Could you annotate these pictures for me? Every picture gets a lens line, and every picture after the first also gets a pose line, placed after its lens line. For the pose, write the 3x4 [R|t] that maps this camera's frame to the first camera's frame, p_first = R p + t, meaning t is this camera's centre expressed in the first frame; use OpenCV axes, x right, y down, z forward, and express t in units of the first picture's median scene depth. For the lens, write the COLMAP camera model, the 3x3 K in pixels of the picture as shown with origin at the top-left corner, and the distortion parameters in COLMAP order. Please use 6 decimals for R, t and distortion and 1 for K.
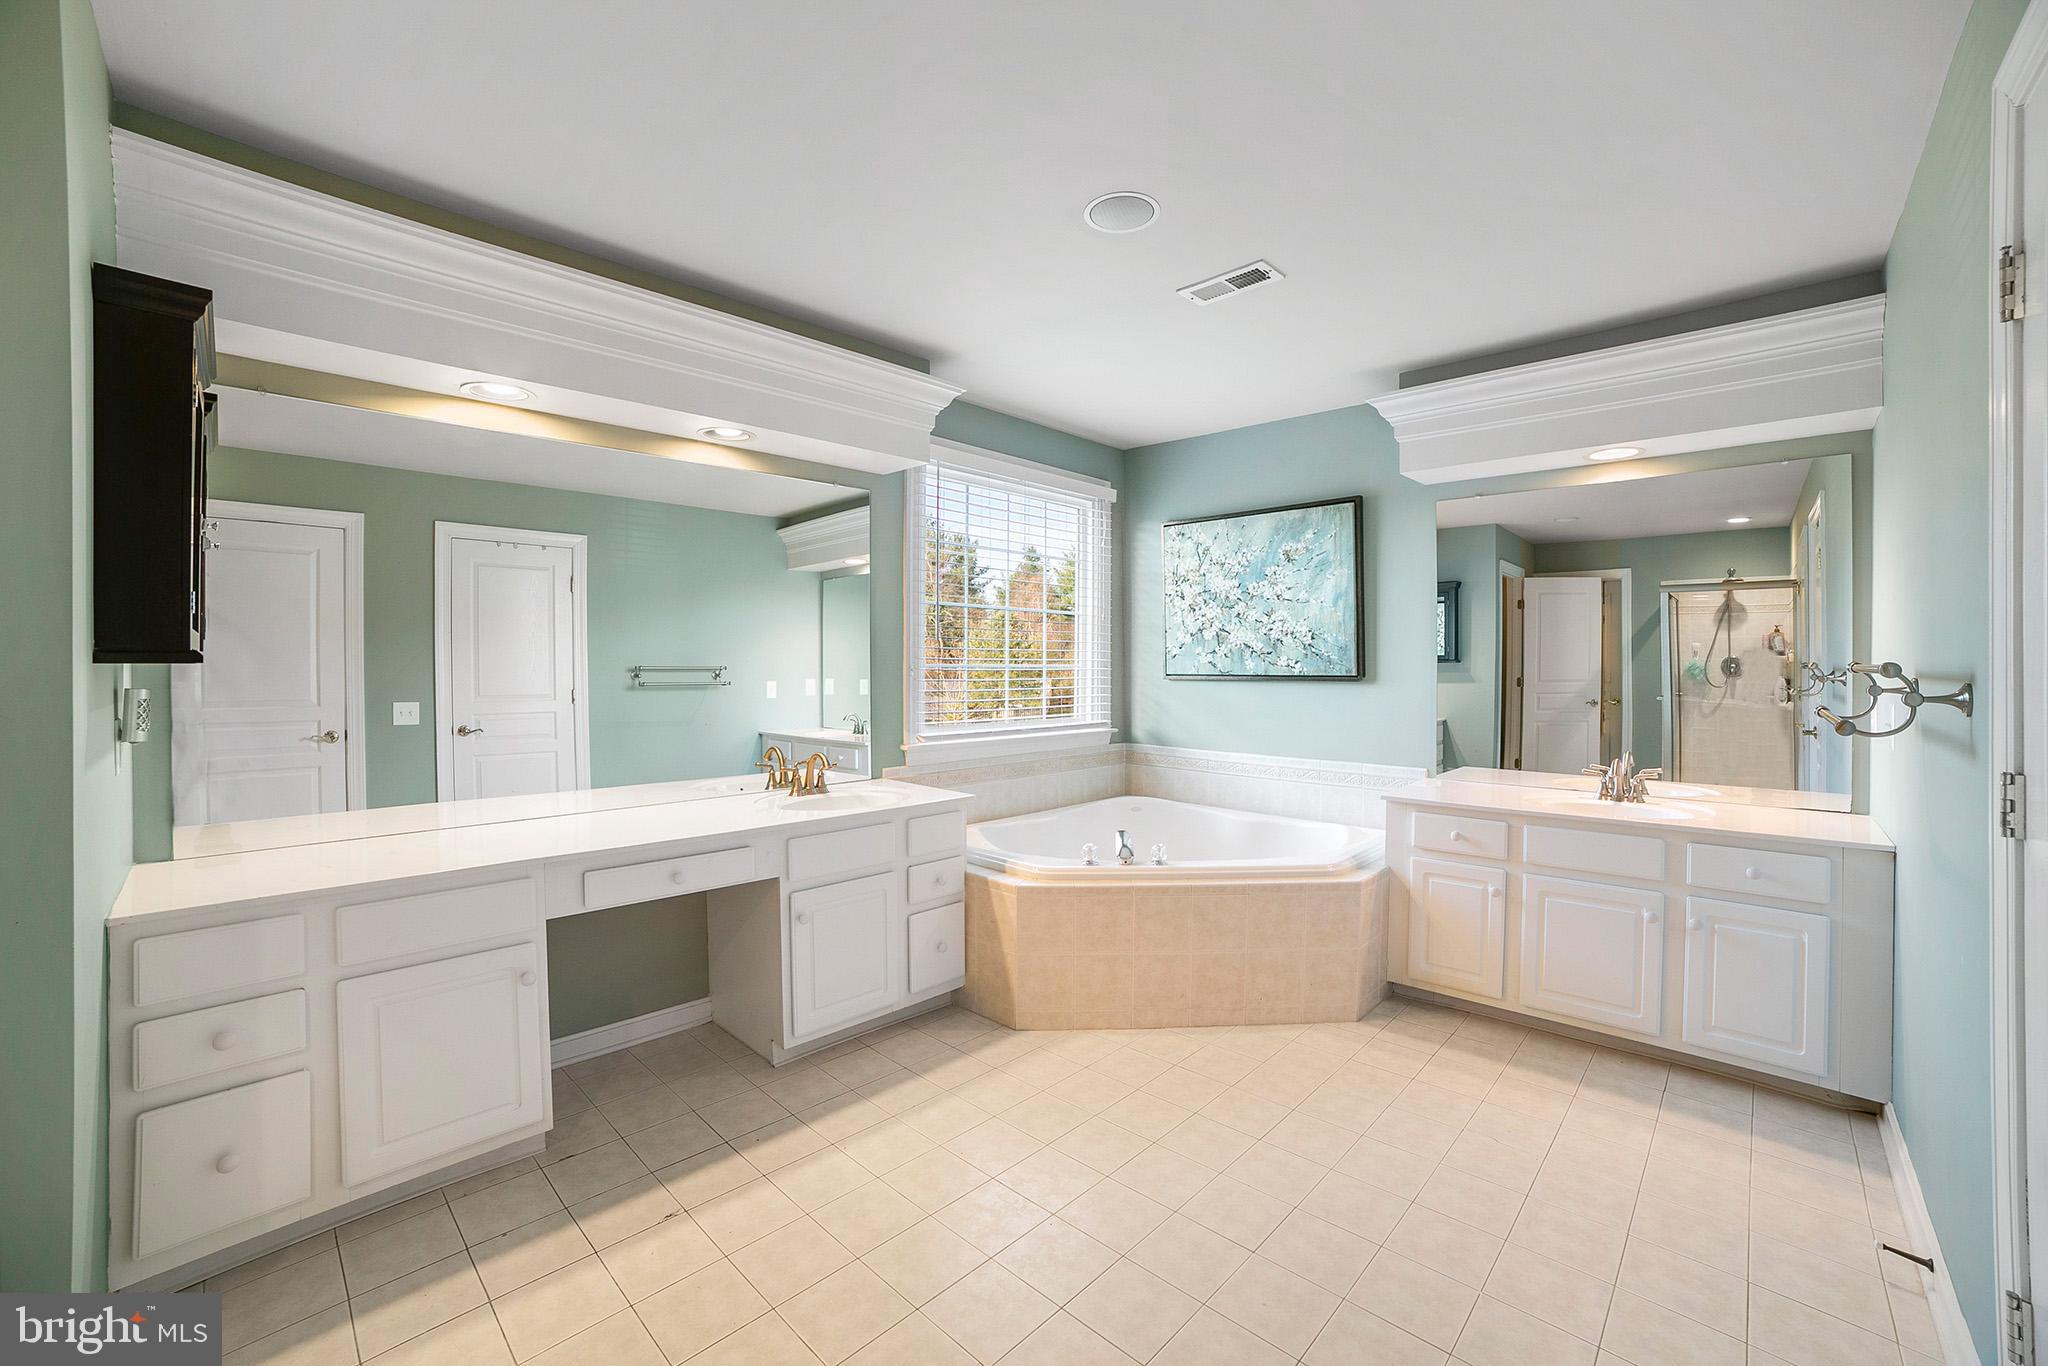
lens RADIAL K [[843.8, 0, 1020.4], [0, 843.8, 661.5], [0, 0, 1]] dist [-0.058830, 0.000280]
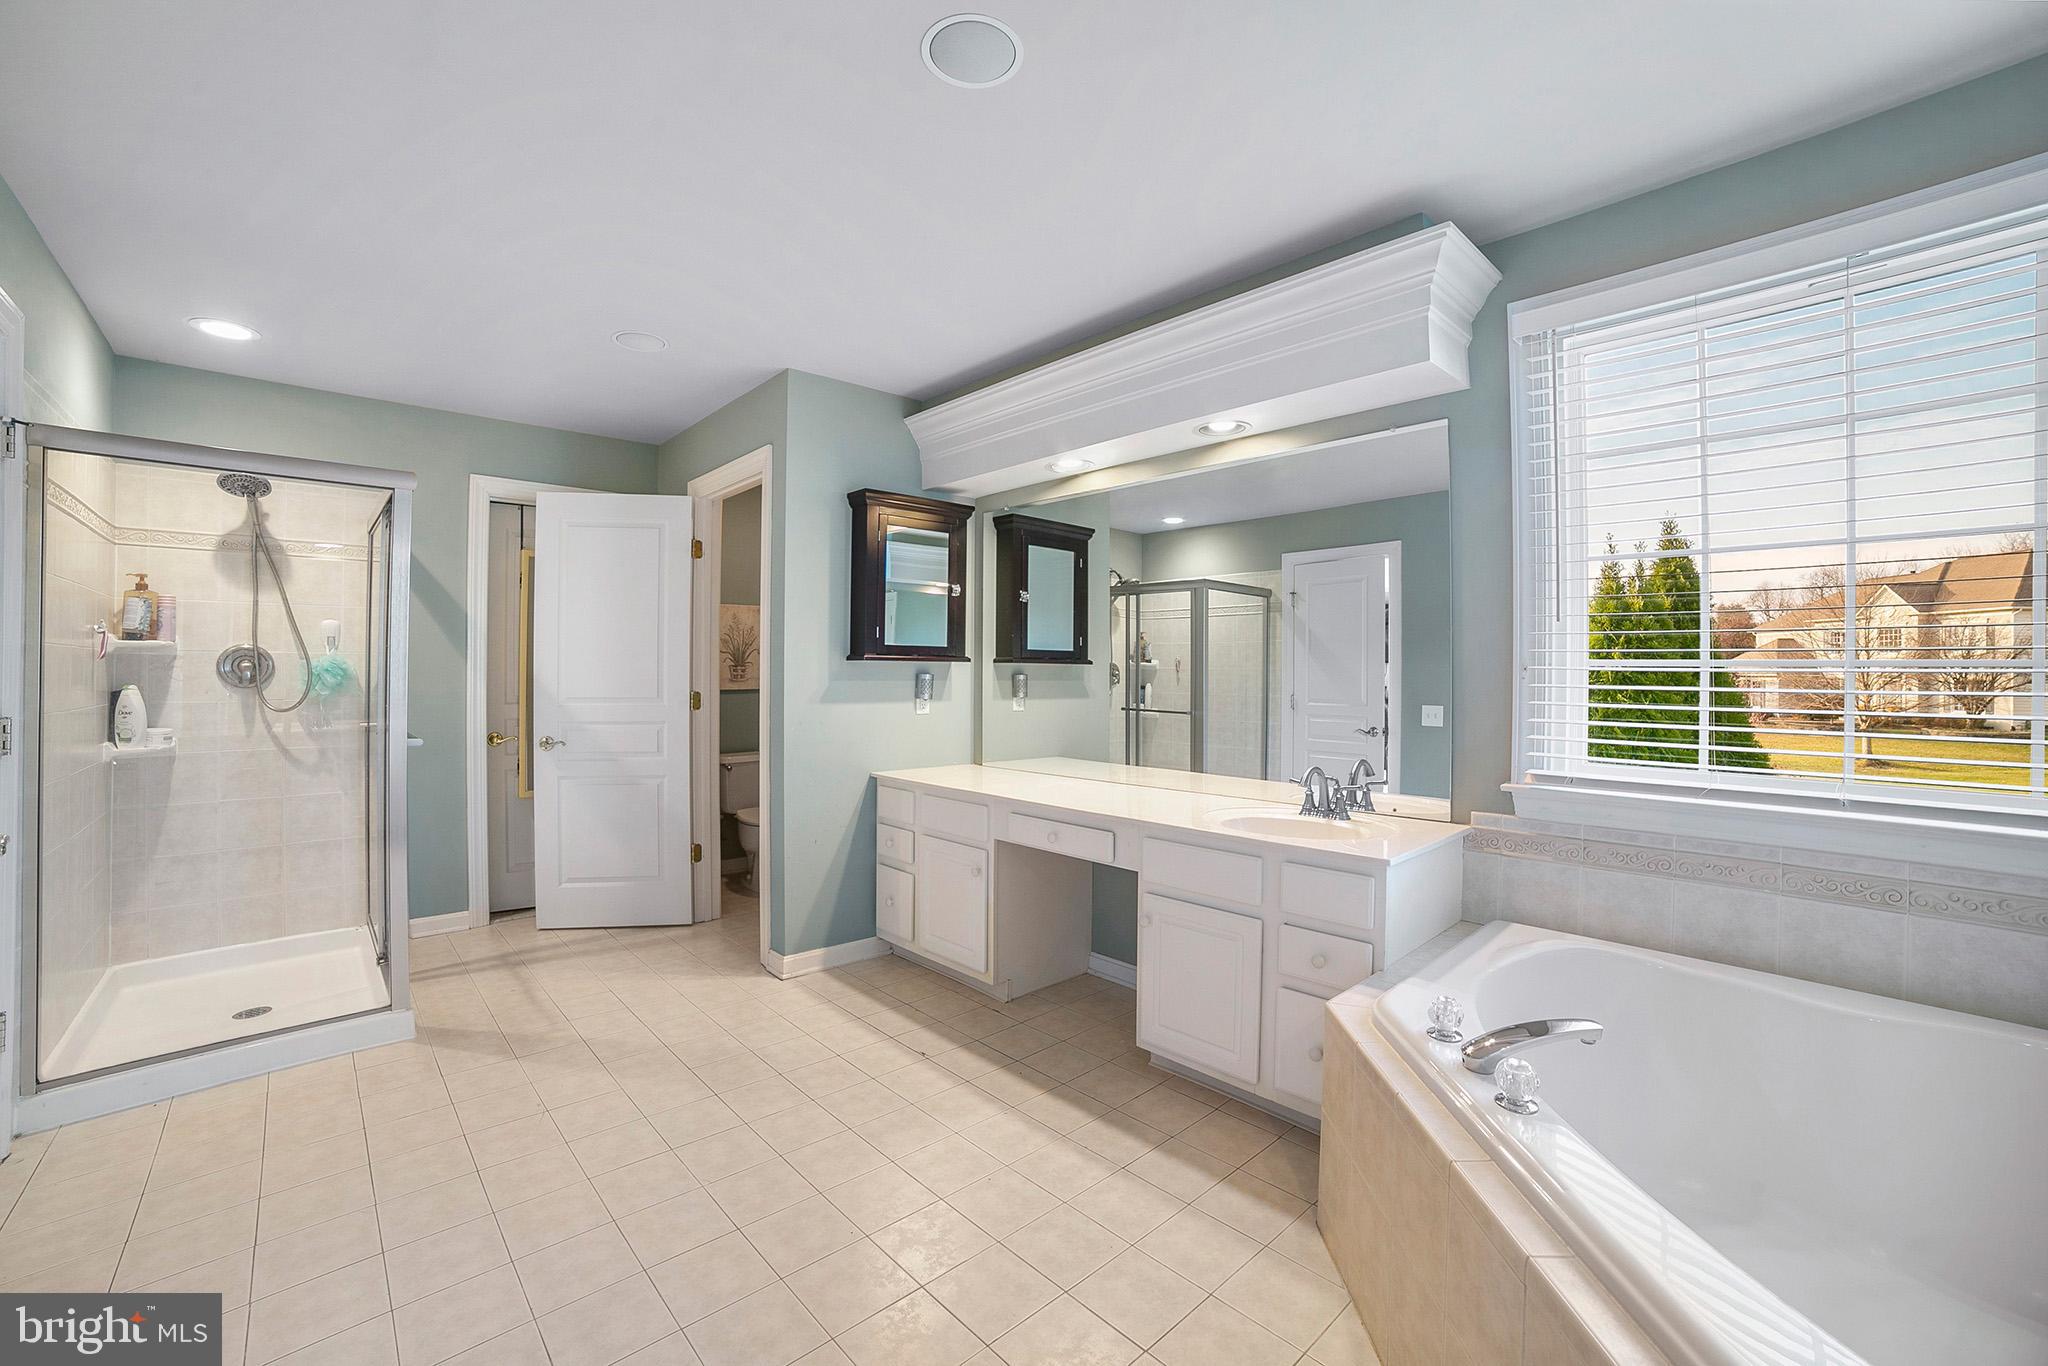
lens RADIAL K [[843.8, 0, 1020.4], [0, 843.8, 661.5], [0, 0, 1]] dist [-0.058830, 0.000280]
pose [[-0.053689, -0.013585, -0.998465, 0.719939], [-0.014729, 0.999809, -0.012811, 0.022822], [0.998449, 0.014019, -0.053879, 0.902273]]
